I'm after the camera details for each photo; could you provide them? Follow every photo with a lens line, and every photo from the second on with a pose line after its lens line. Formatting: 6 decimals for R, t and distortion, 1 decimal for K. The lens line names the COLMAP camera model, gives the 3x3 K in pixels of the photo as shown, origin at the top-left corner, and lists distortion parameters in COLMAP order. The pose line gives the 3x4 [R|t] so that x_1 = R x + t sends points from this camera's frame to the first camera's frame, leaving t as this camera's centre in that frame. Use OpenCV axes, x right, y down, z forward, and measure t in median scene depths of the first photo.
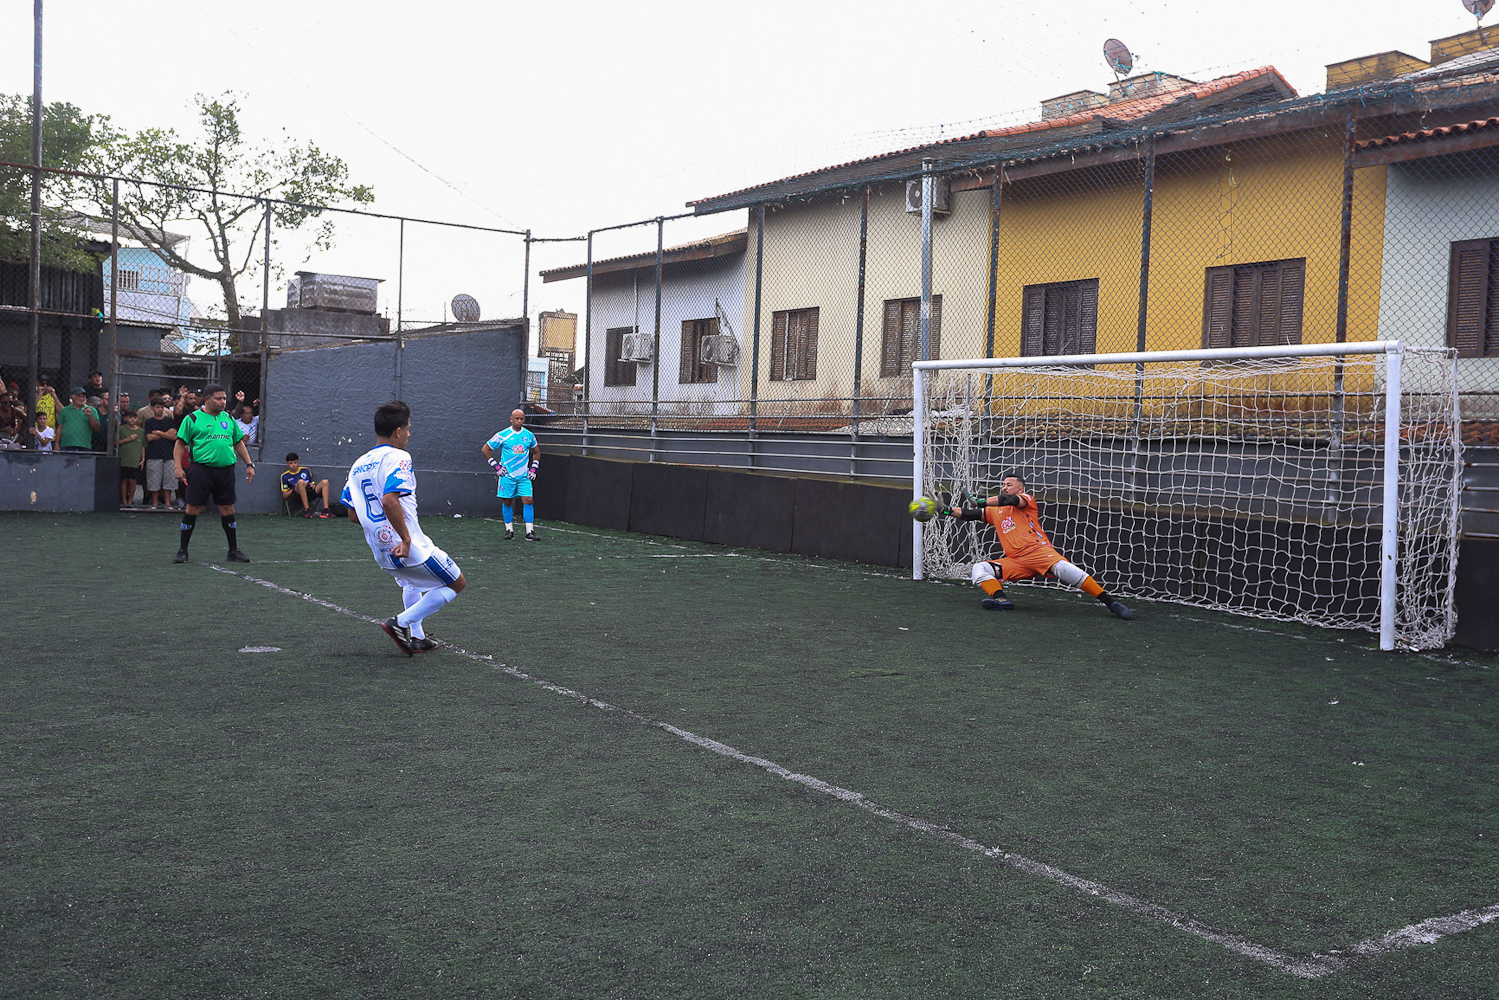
lens RADIAL K [[1446.9, 0, 750.6], [0, 1446.9, 495.5], [0, 0, 1]] dist [-0.019839, 0.000000]
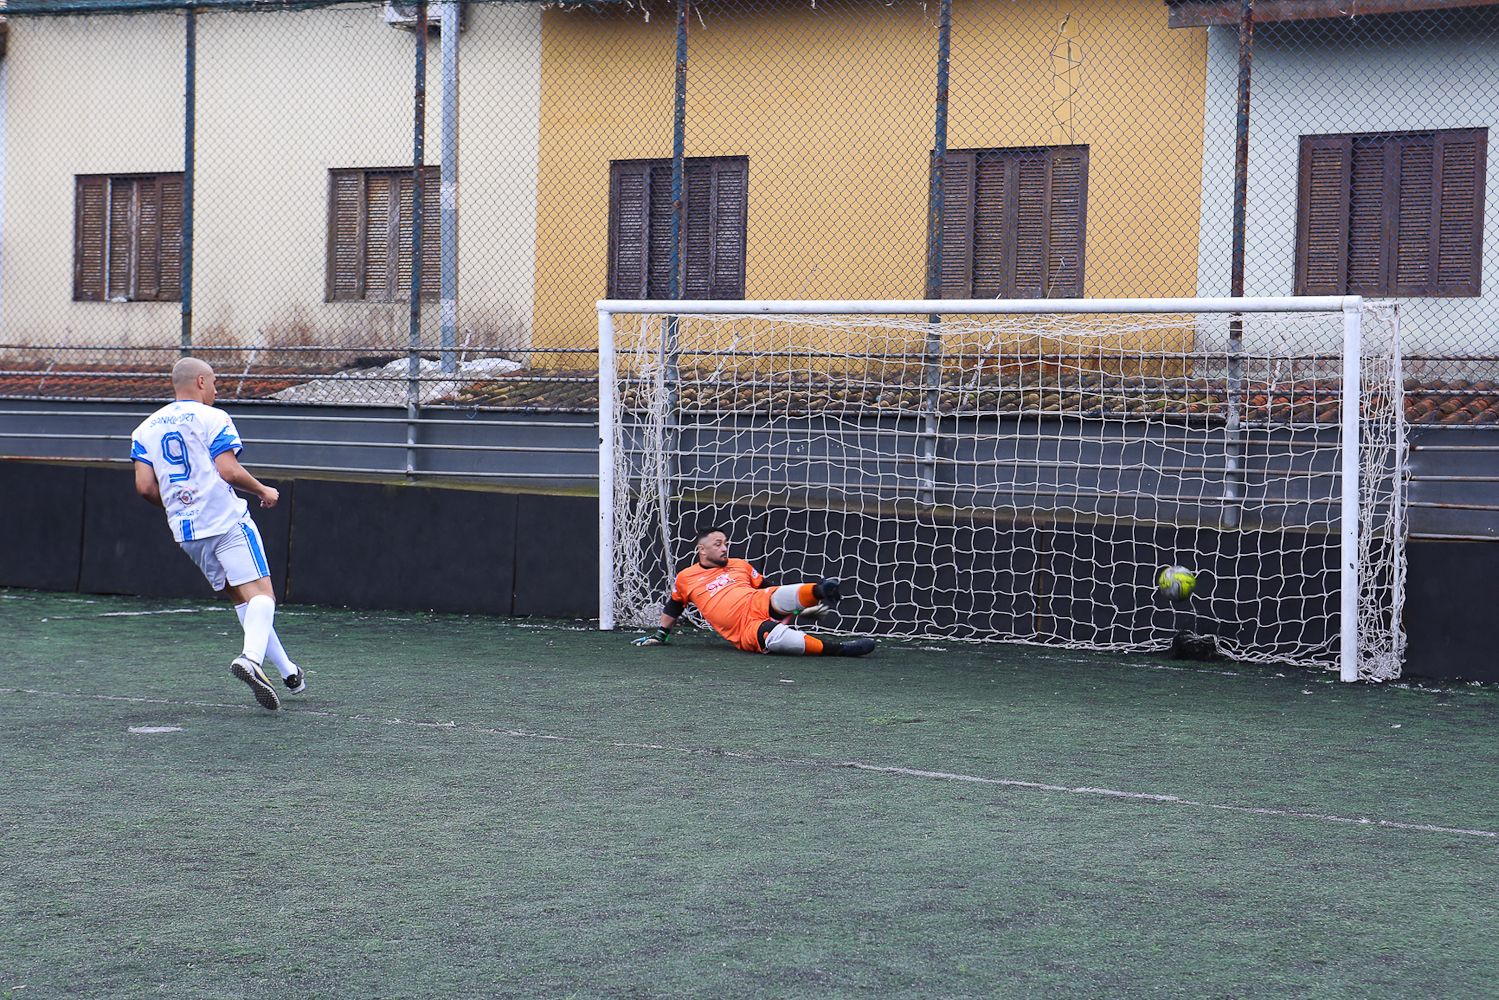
lens RADIAL K [[3003.3, 0, 749.4], [0, 3003.3, 505.1], [0, 0, 1]] dist [0.155156, 0.000000]
pose [[0.924144, -0.021561, 0.381435, -0.388482], [0.021159, 0.999762, 0.005247, -0.005251], [-0.381457, 0.003221, 0.924381, -0.327881]]
